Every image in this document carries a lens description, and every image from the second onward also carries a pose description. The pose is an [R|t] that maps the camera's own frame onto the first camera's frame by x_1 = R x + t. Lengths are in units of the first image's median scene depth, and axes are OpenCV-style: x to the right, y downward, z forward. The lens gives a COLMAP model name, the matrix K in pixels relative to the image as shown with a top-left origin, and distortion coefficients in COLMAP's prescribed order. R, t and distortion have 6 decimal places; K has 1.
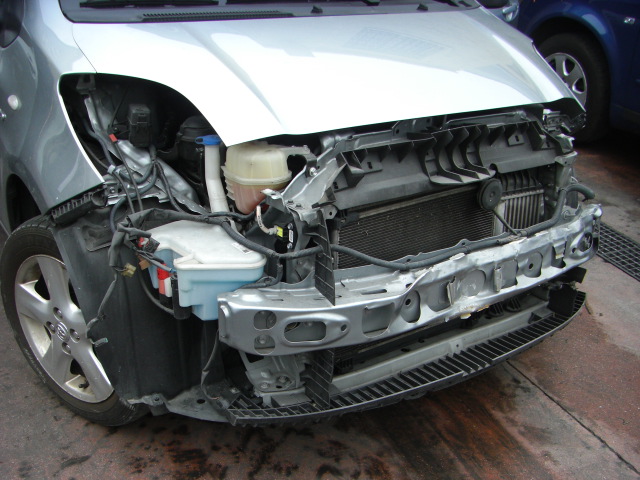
lens RADIAL K [[714.2, 0, 298.7], [0, 714.2, 330.9], [0, 0, 1]] dist [-0.196159, 0.151354]
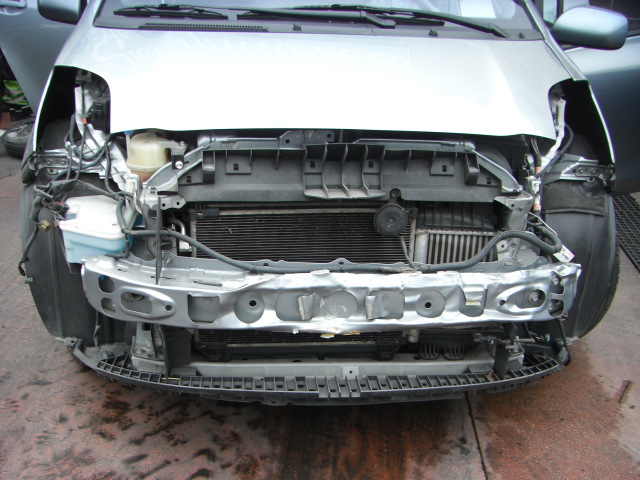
lens RADIAL K [[714.2, 0, 298.7], [0, 714.2, 330.9], [0, 0, 1]] dist [-0.196159, 0.151354]
pose [[0.876243, 0.232447, -0.422099, 0.608131], [-0.252364, 0.967591, 0.008959, -0.026136], [0.410501, 0.098673, 0.906506, 0.088213]]
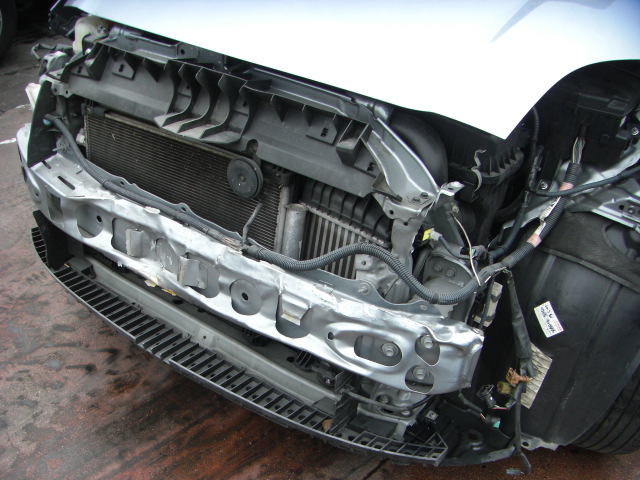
lens RADIAL K [[714.2, 0, 298.7], [0, 714.2, 330.9], [0, 0, 1]] dist [-0.196159, 0.151354]
pose [[0.352501, 0.582422, -0.732480, 0.943036], [-0.525230, 0.770946, 0.360244, -0.371829], [0.774517, 0.257735, 0.577665, 0.653205]]
